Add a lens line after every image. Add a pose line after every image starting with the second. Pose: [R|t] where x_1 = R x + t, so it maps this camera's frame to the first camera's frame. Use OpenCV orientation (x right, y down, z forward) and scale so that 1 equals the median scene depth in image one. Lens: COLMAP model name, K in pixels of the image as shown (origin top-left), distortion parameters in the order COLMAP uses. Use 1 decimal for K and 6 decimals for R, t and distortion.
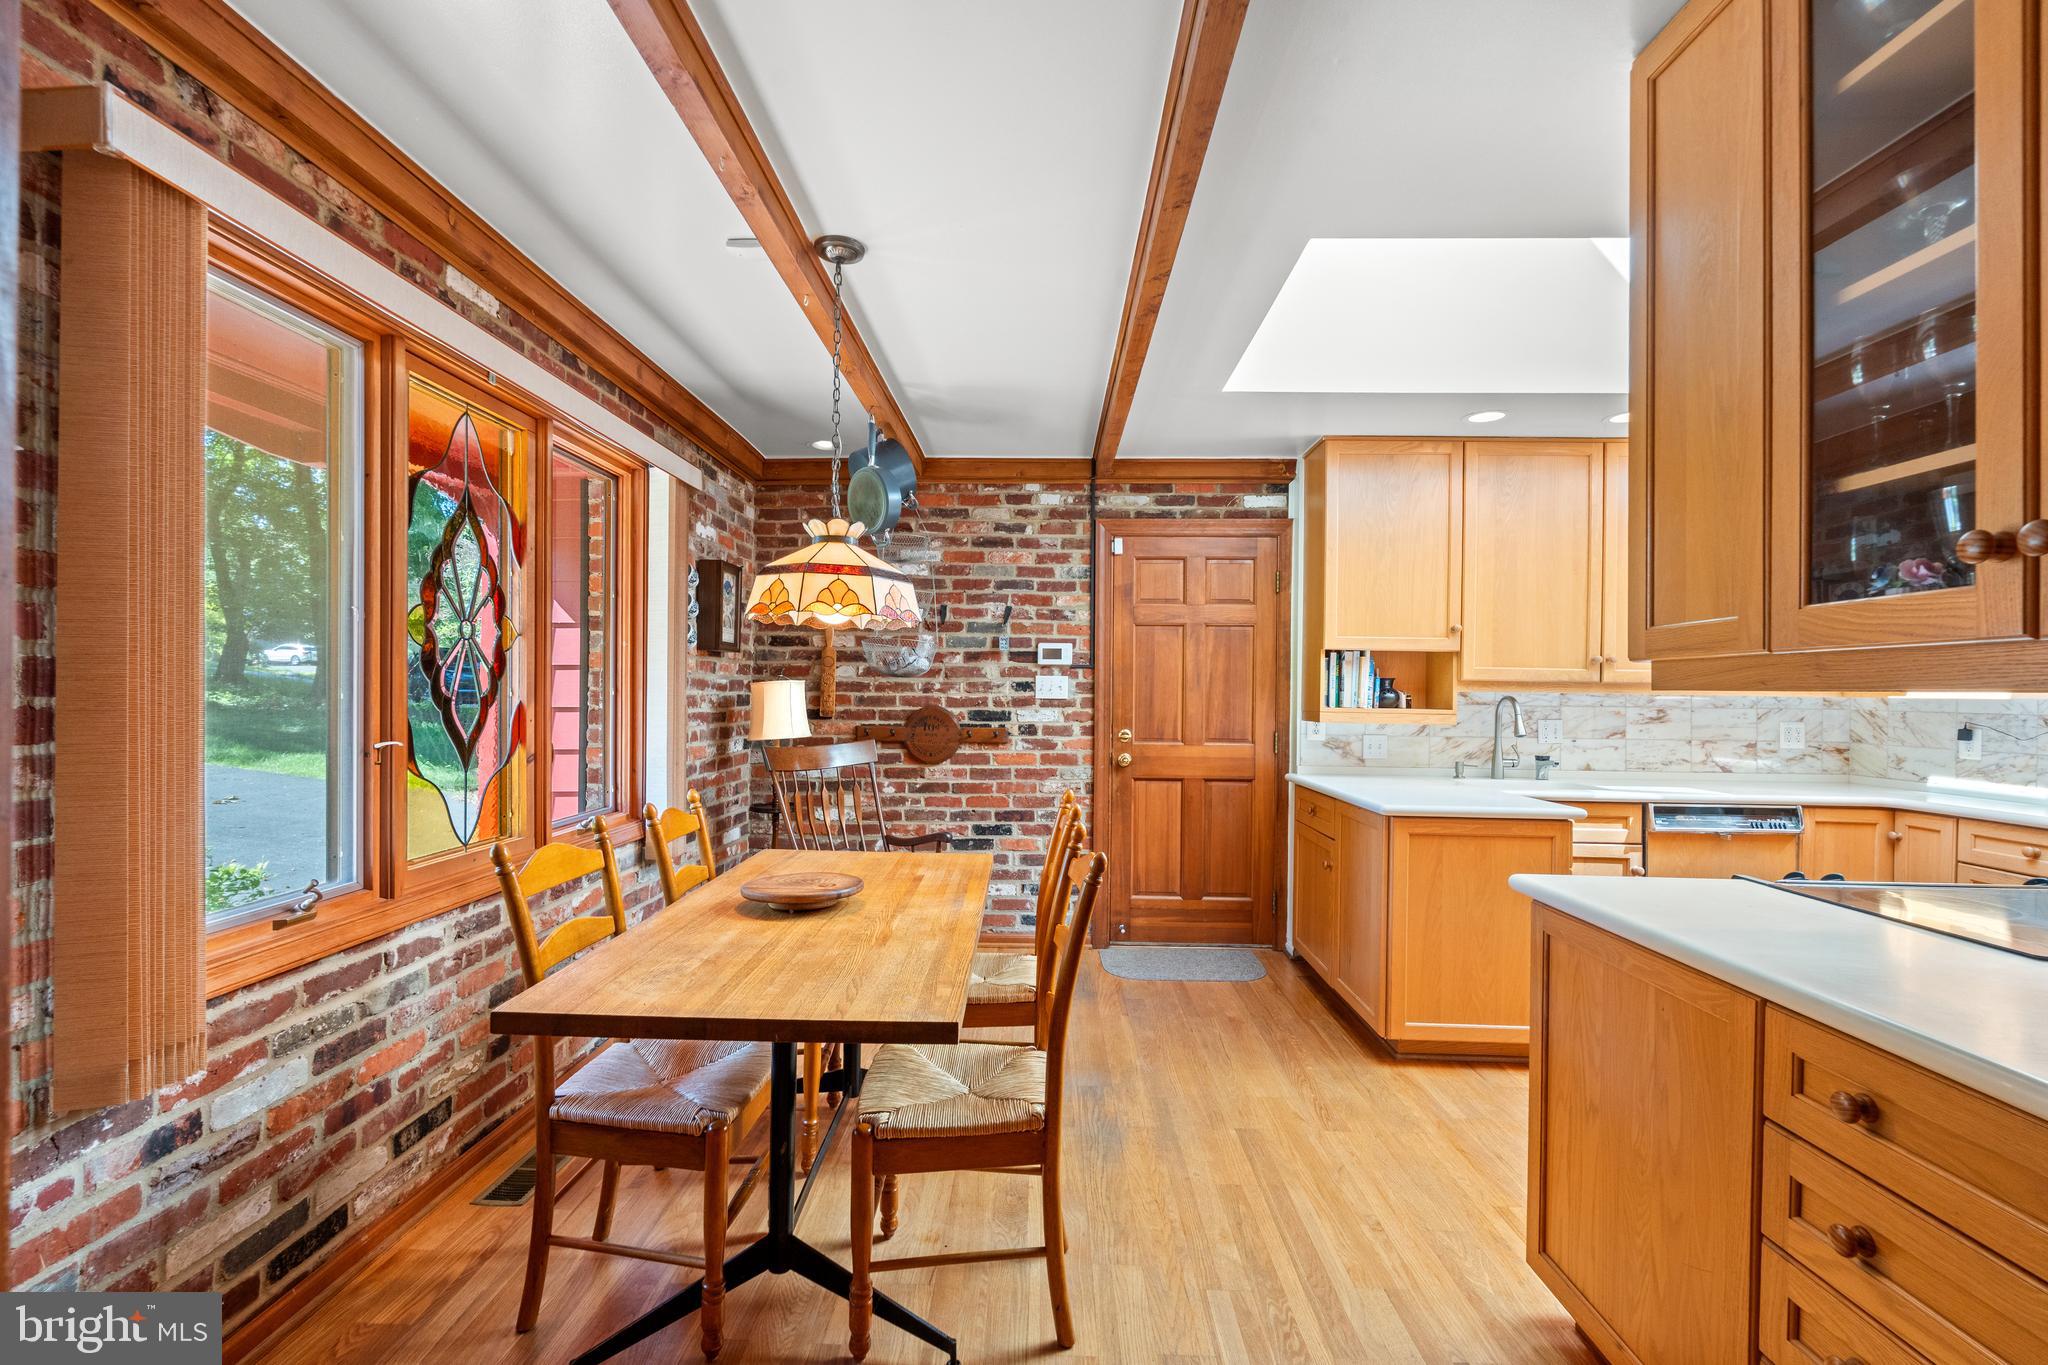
lens RADIAL K [[912.9, 0, 1022.2], [0, 912.9, 686.4], [0, 0, 1]] dist [-0.008404, -0.000172]
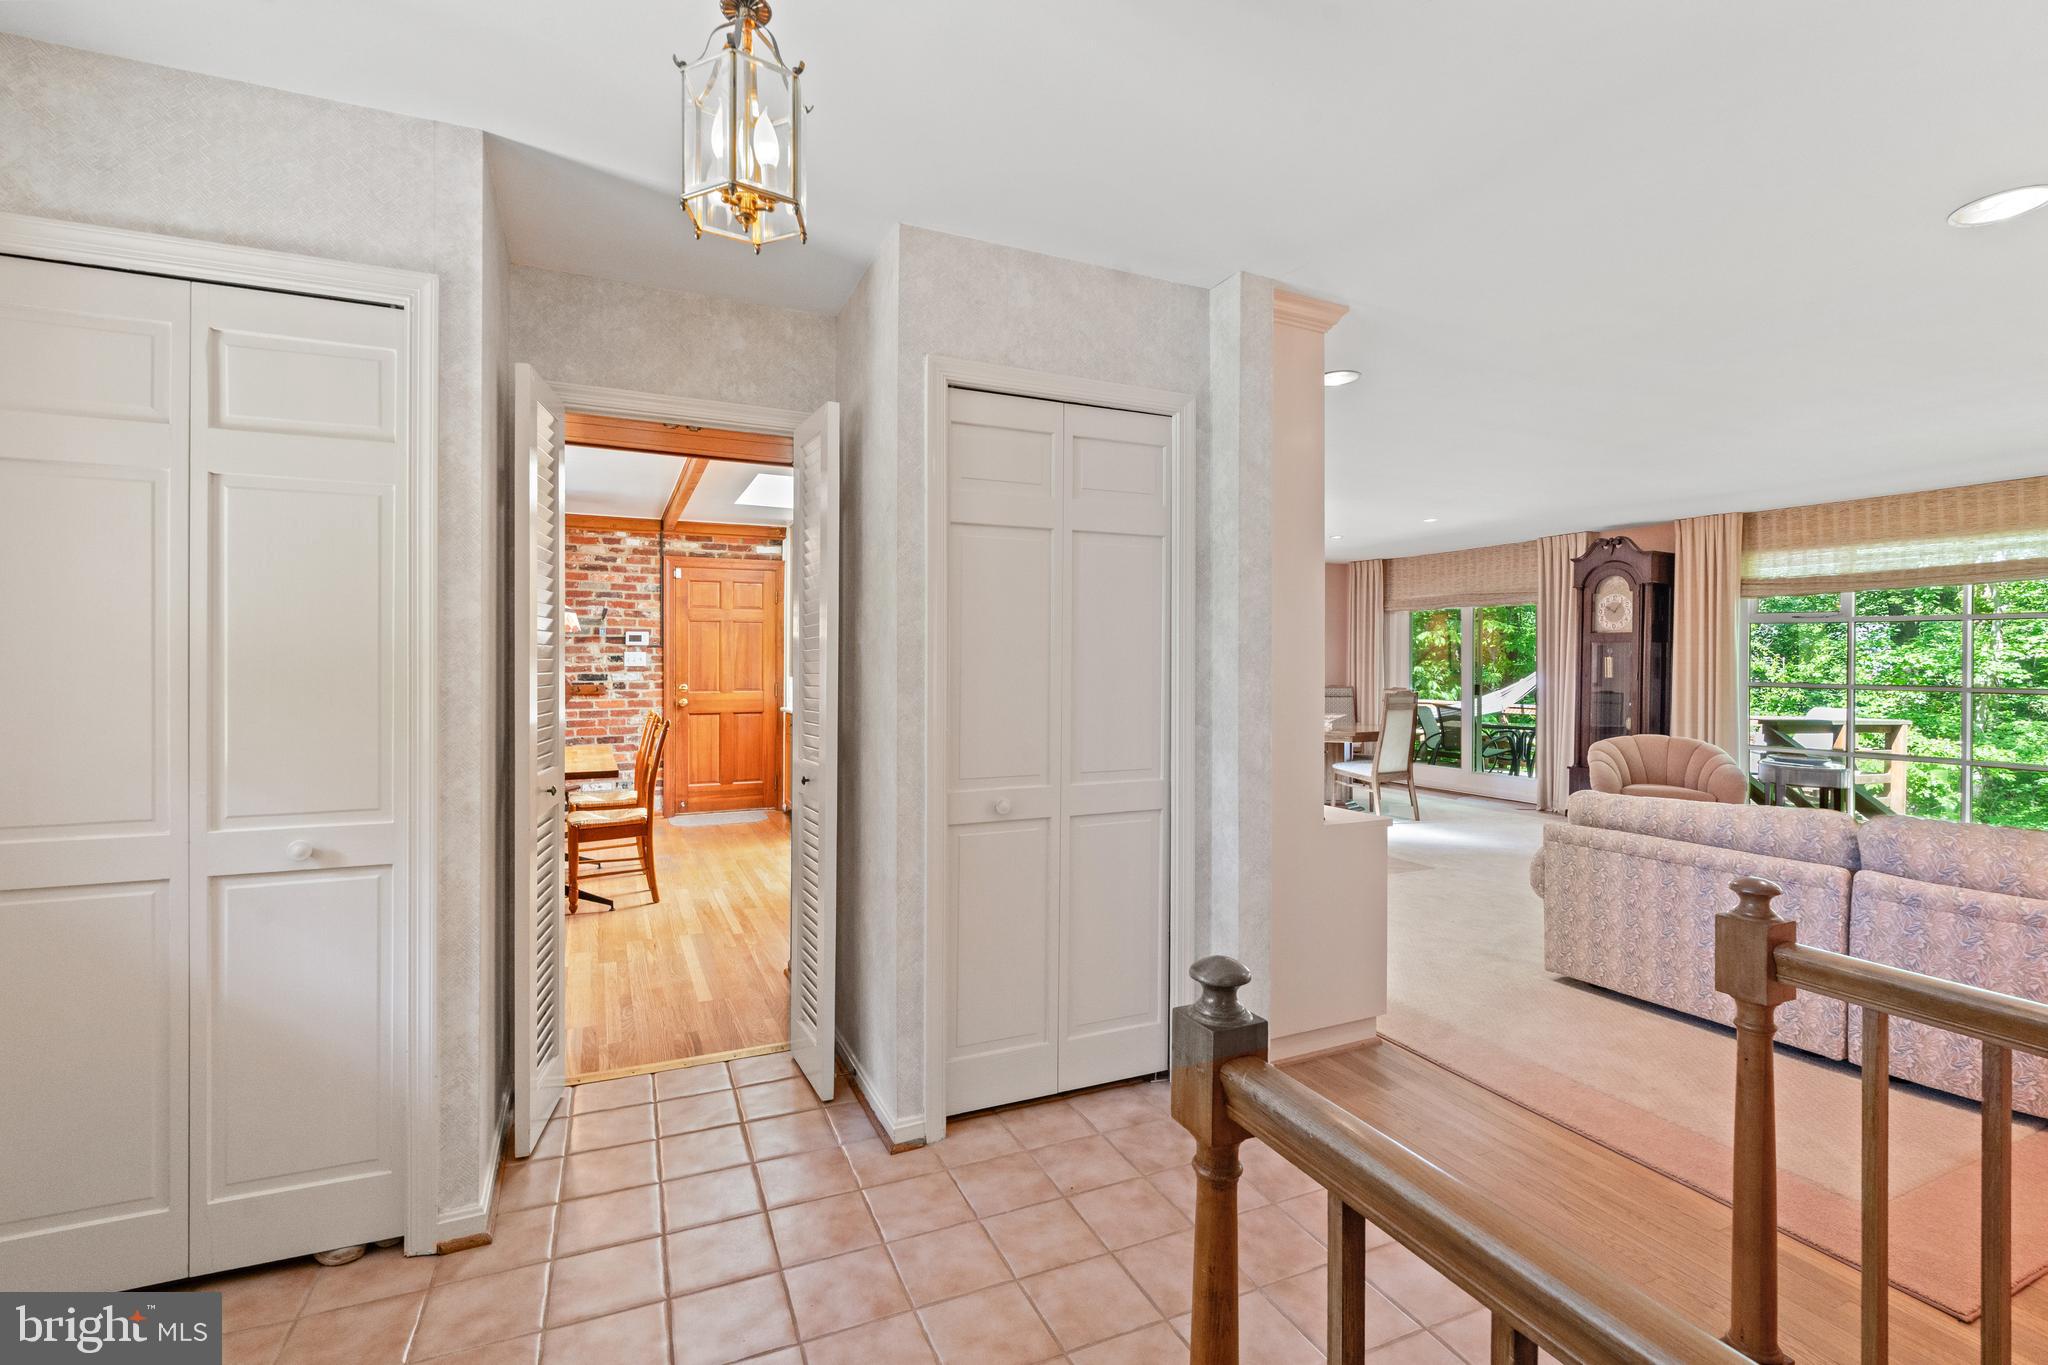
lens RADIAL K [[912.9, 0, 1021.4], [0, 912.9, 661.0], [0, 0, 1]] dist [-0.008404, -0.000172]
pose [[0.898002, -0.008057, 0.439917, -0.063430], [0.006588, 0.999966, 0.004865, 0.001031], [-0.439942, -0.001470, 0.898025, -0.746771]]
